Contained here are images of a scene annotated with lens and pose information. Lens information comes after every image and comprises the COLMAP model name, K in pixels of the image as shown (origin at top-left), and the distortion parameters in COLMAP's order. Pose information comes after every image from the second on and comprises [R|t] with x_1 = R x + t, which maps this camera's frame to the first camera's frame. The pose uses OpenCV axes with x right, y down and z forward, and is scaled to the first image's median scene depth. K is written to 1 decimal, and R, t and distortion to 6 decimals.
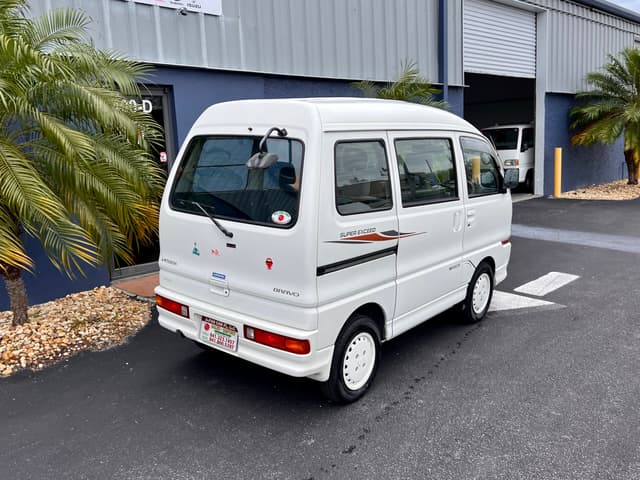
lens RADIAL K [[558.9, 0, 290.6], [0, 558.9, 233.8], [0, 0, 1]] dist [0.061587, -0.070223]
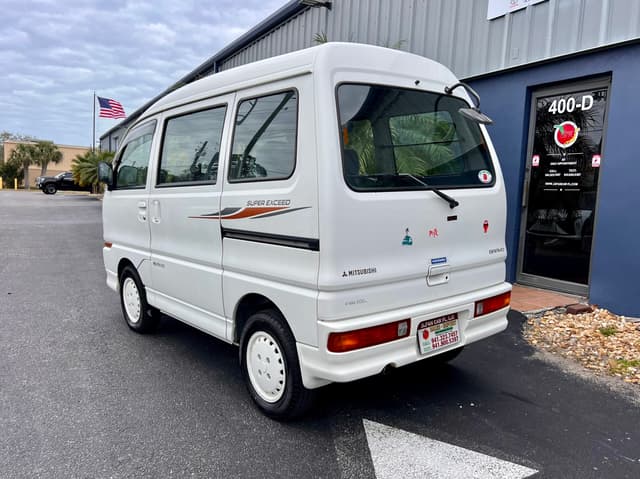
lens RADIAL K [[524.3, 0, 323.4], [0, 524.3, 249.2], [0, 0, 1]] dist [0.056897, -0.057958]
pose [[-0.255517, 0.139336, -0.956711, 0.952745], [-0.177054, 0.966081, 0.187988, -0.129243], [0.950454, 0.217423, -0.222180, 1.213089]]
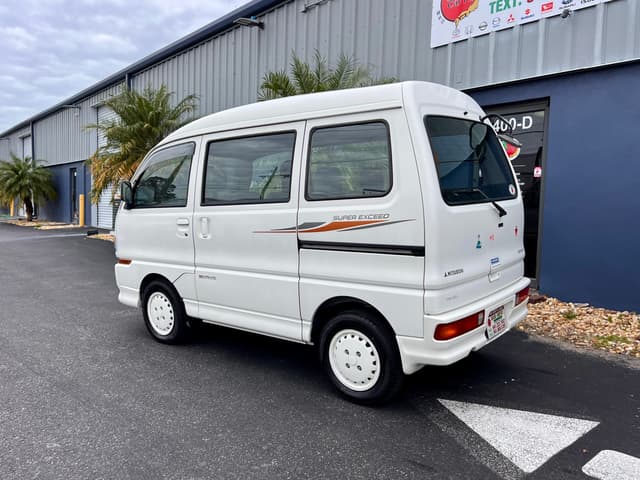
lens RADIAL K [[524.3, 0, 297.9], [0, 524.3, 247.6], [0, 0, 1]] dist [0.056897, -0.057958]
pose [[-0.081759, 0.127202, -0.988501, 1.079823], [-0.164078, 0.976571, 0.139237, -0.102268], [0.983053, 0.173575, -0.058973, 0.989542]]
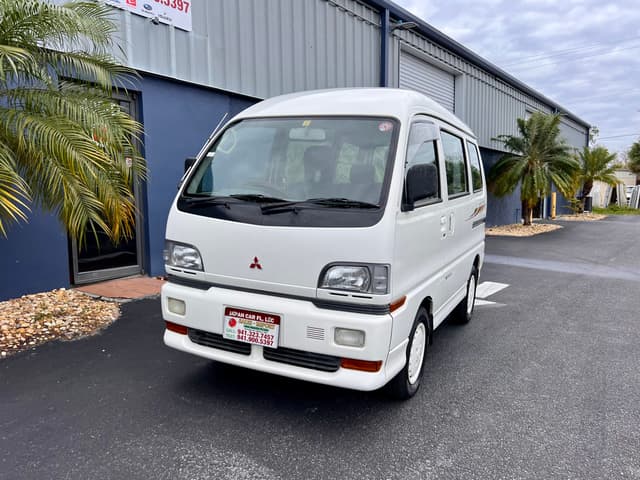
lens RADIAL K [[508.7, 0, 322.2], [0, 508.7, 257.2], [0, 0, 1]] dist [0.036232, -0.026448]
pose [[0.981636, 0.019996, 0.189712, -0.087352], [-0.012719, 0.999139, -0.039501, 0.093555], [-0.190339, 0.036362, 0.981045, 0.070886]]
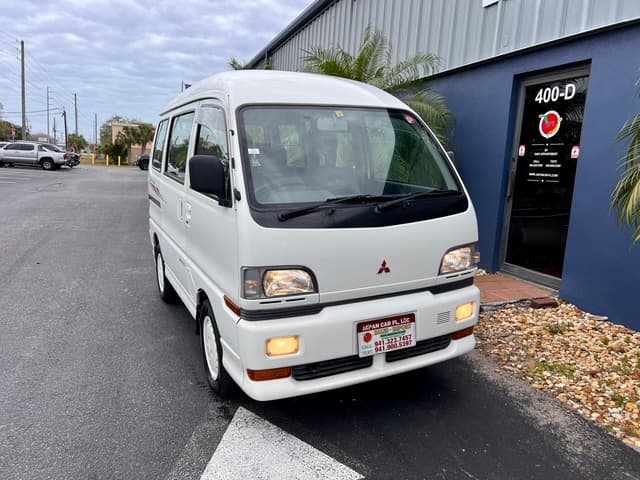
lens RADIAL K [[482.3, 0, 317.8], [0, 482.3, 241.5], [0, 0, 1]] dist [0.034986, -0.025079]
pose [[-0.402703, 0.166011, -0.900150, 0.847103], [-0.173257, 0.951813, 0.253050, -0.189300], [0.898784, 0.257861, -0.354535, 1.403560]]
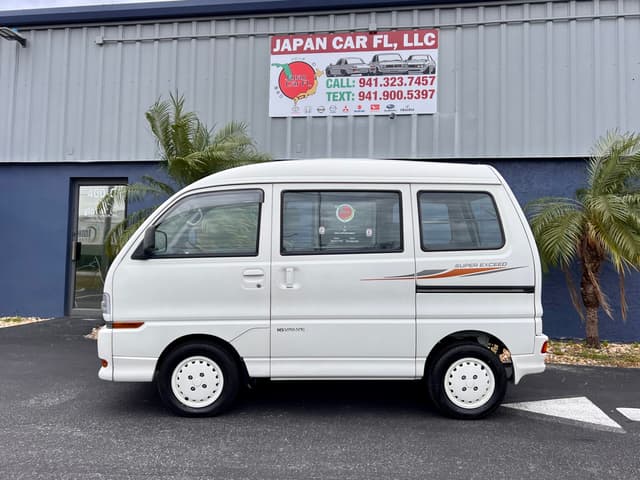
lens RADIAL K [[558.9, 0, 318.9], [0, 558.9, 233.7], [0, 0, 1]] dist [0.061587, -0.070223]
pose [[0.617189, 0.009052, -0.786763, 0.965669], [-0.165068, 0.979171, -0.118225, 0.037625], [0.769305, 0.202837, 0.605828, 0.275682]]
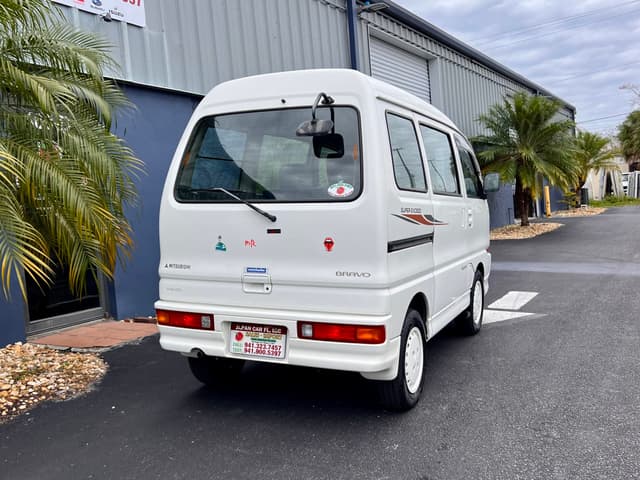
lens RADIAL K [[623.1, 0, 312.1], [0, 623.1, 237.8], [0, 0, 1]] dist [0.032597, 0.000000]
pose [[0.963498, -0.043130, 0.264218, -0.222637], [0.075057, 0.990874, -0.111956, 0.104656], [-0.256978, 0.127701, 0.957943, 0.055562]]
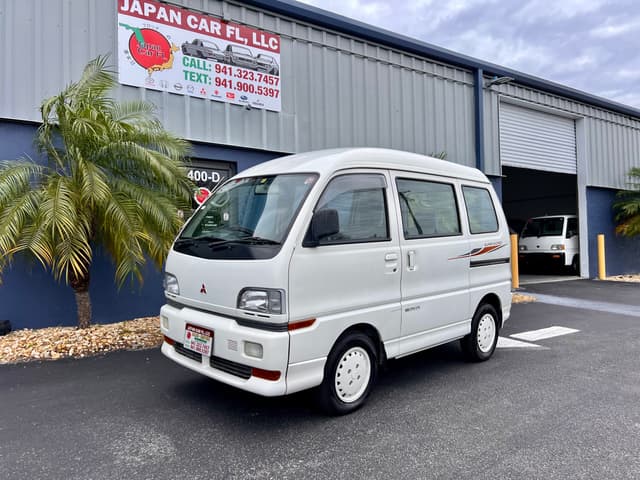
lens RADIAL K [[482.3, 0, 320.1], [0, 482.3, 239.3], [0, 0, 1]] dist [0.034986, -0.025079]
pose [[0.988259, 0.027692, -0.150255, 0.217270], [-0.051842, 0.985871, -0.159280, 0.110859], [0.143721, 0.165199, 0.975732, -0.027518]]
